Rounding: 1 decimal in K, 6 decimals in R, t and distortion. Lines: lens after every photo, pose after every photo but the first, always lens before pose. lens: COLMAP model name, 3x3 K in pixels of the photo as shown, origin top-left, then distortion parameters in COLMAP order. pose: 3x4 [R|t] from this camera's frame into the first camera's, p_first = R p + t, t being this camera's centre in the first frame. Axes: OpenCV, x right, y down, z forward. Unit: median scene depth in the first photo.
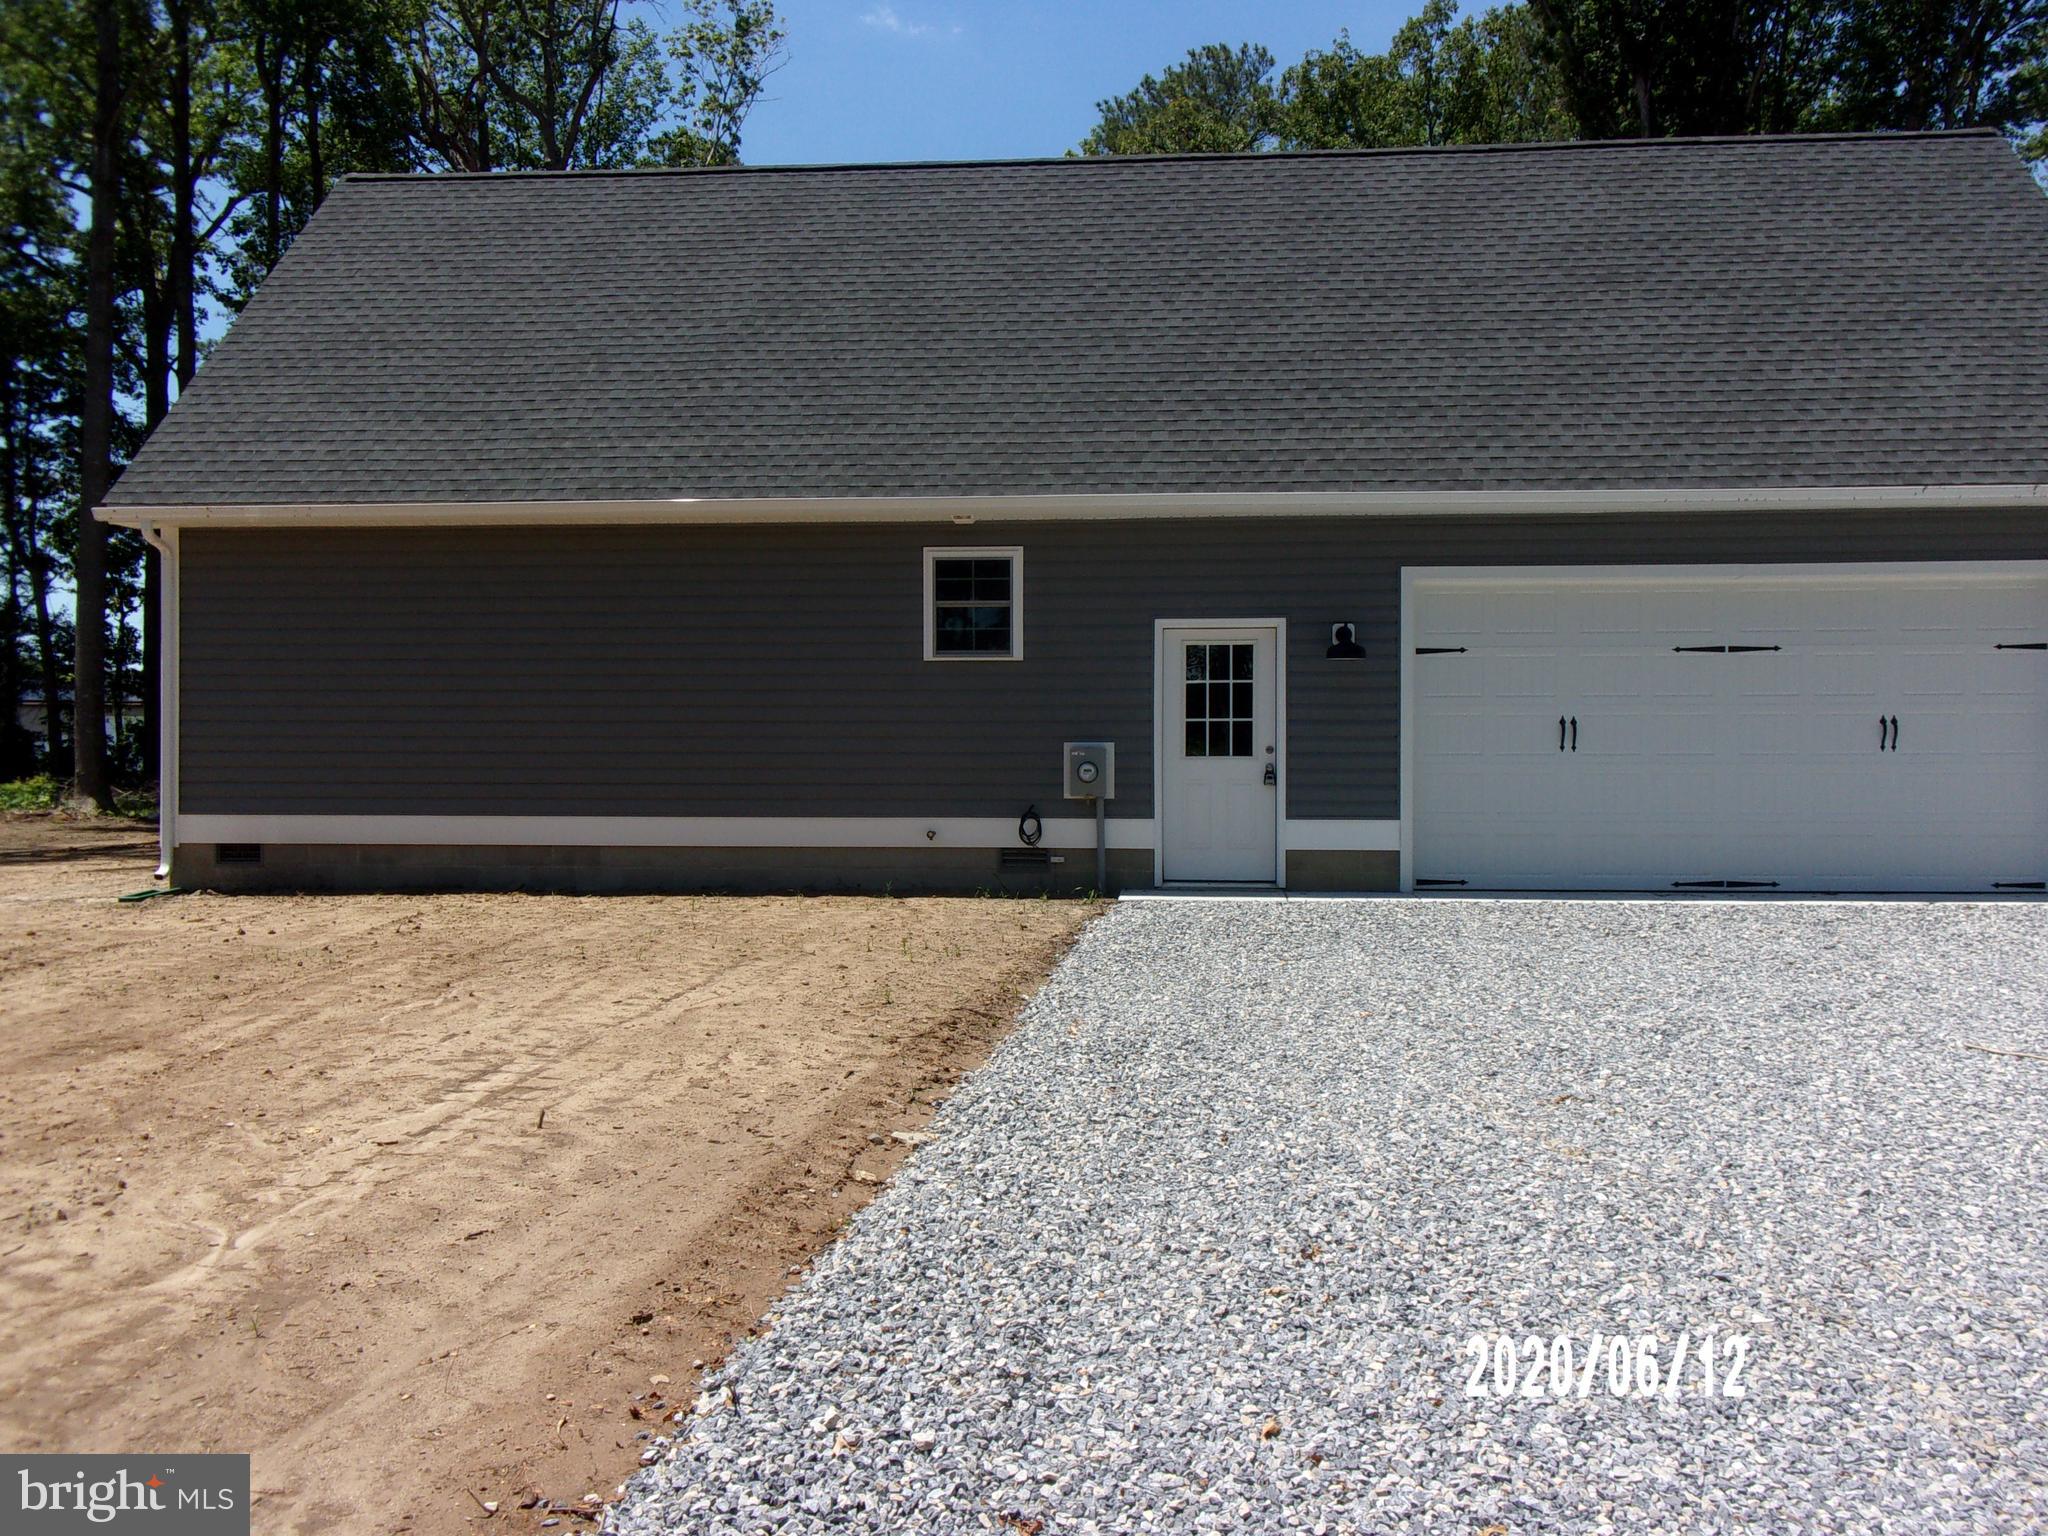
lens RADIAL K [[1738.8, 0, 1033.5], [0, 1738.8, 772.3], [0, 0, 1]] dist [0.035823, -0.063152]
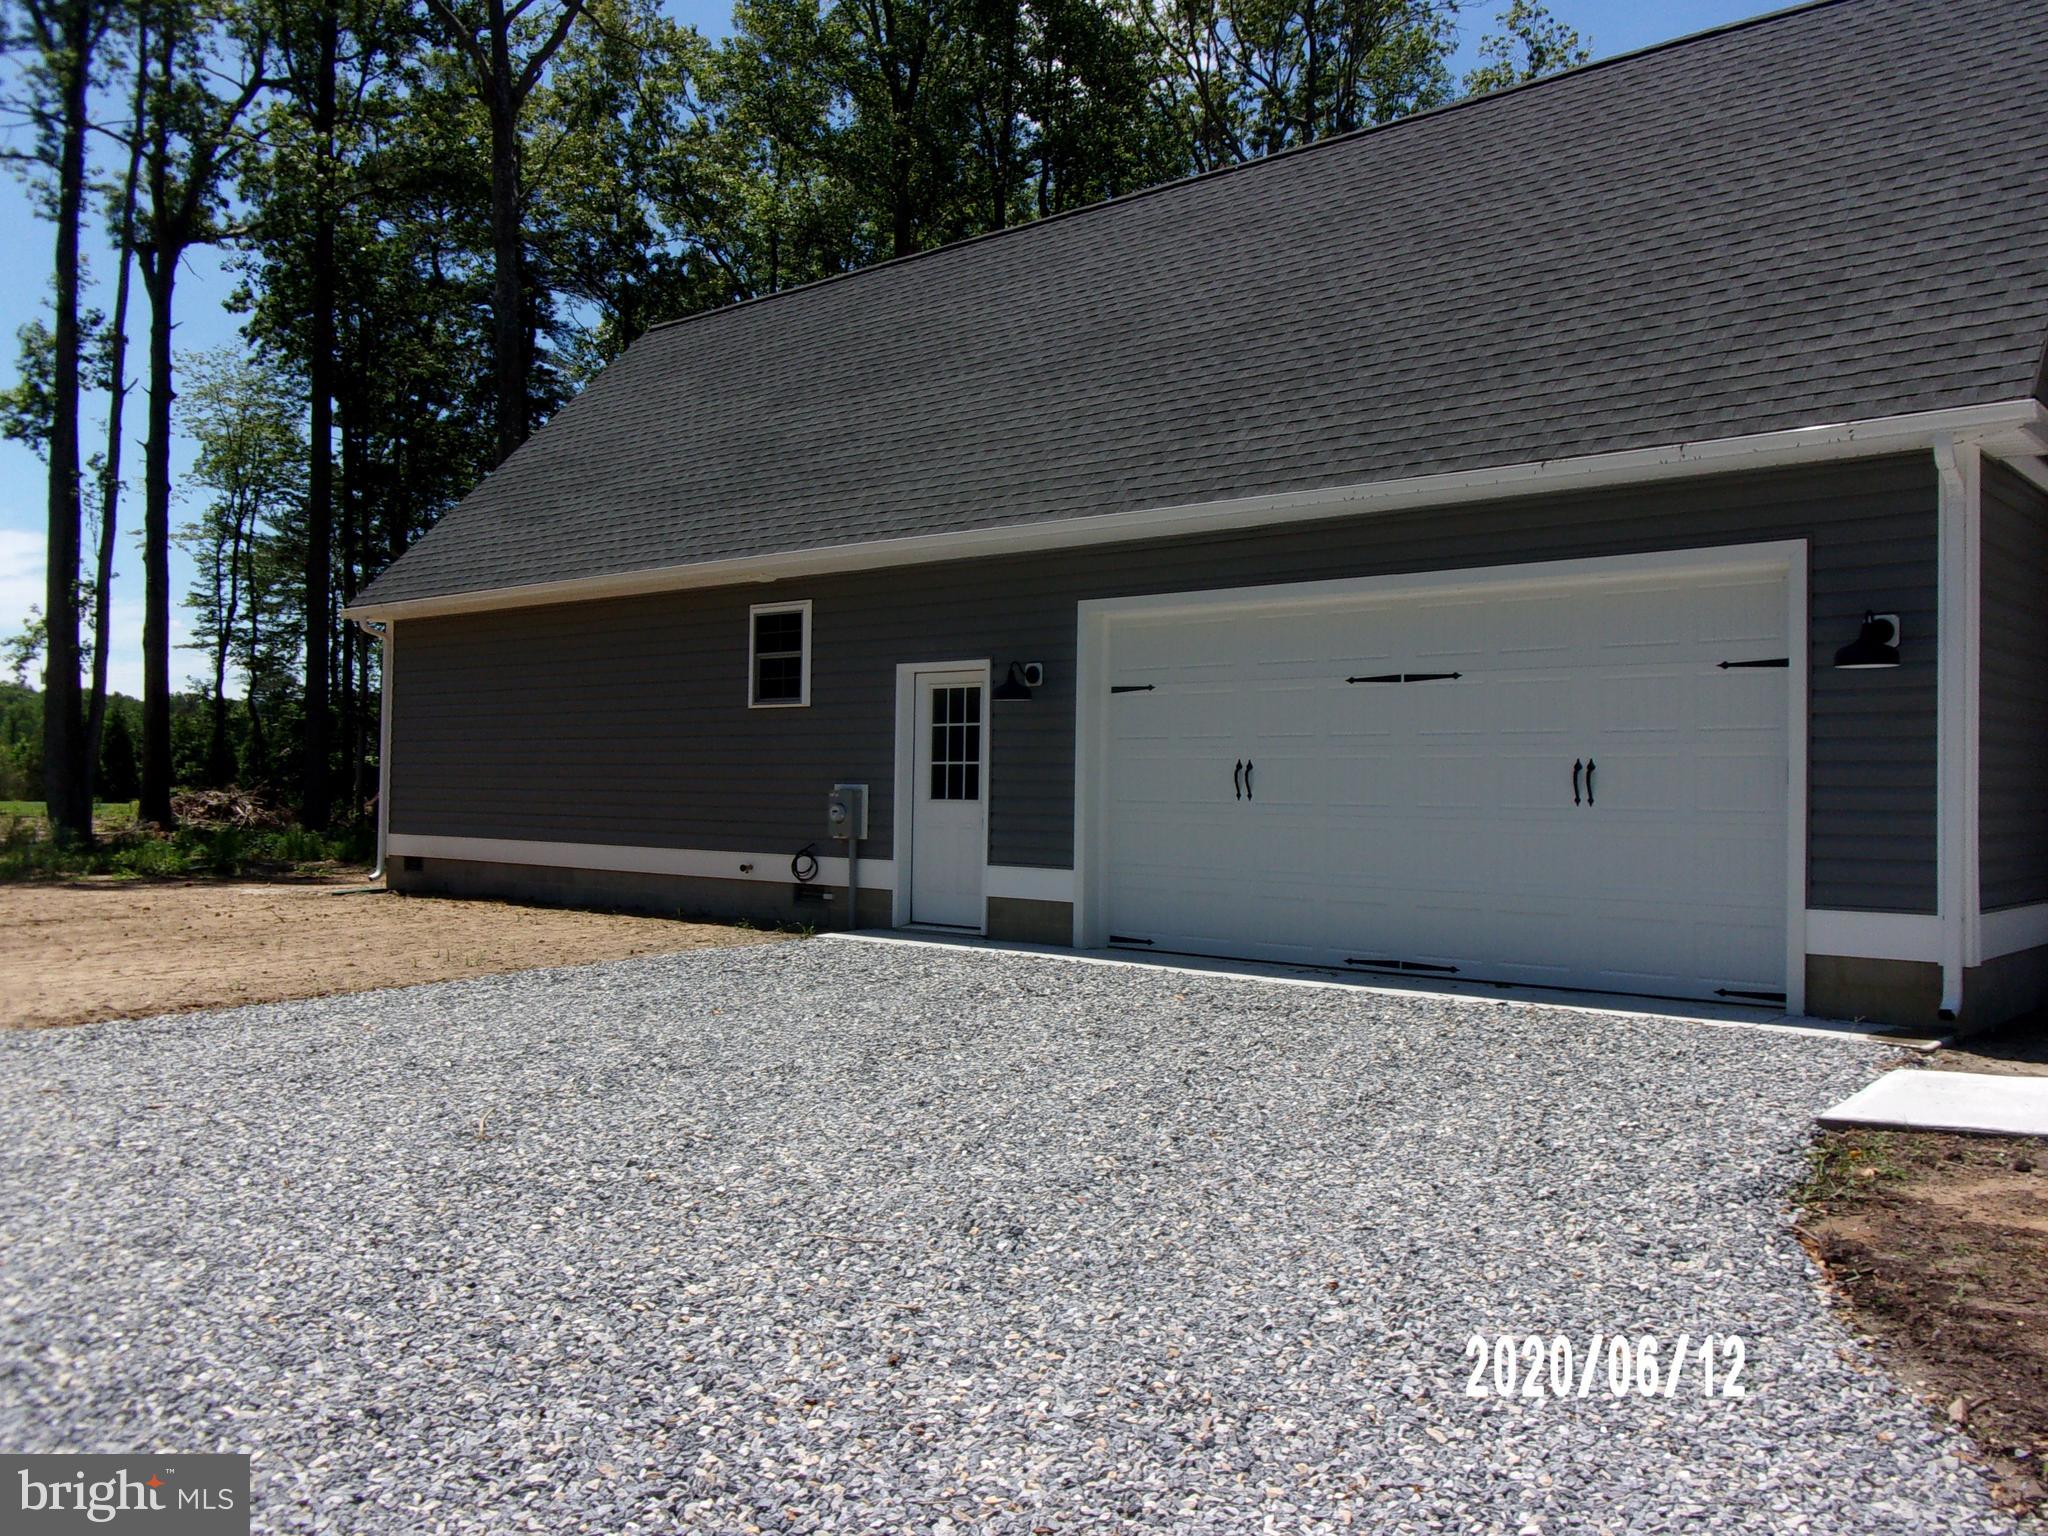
lens RADIAL K [[1738.8, 0, 1033.5], [0, 1738.8, 772.3], [0, 0, 1]] dist [0.035823, -0.063152]
pose [[0.798615, 0.005767, -0.601815, 0.742965], [-0.032660, 0.998896, -0.033768, 0.006971], [0.600956, 0.046623, 0.797921, 0.238681]]
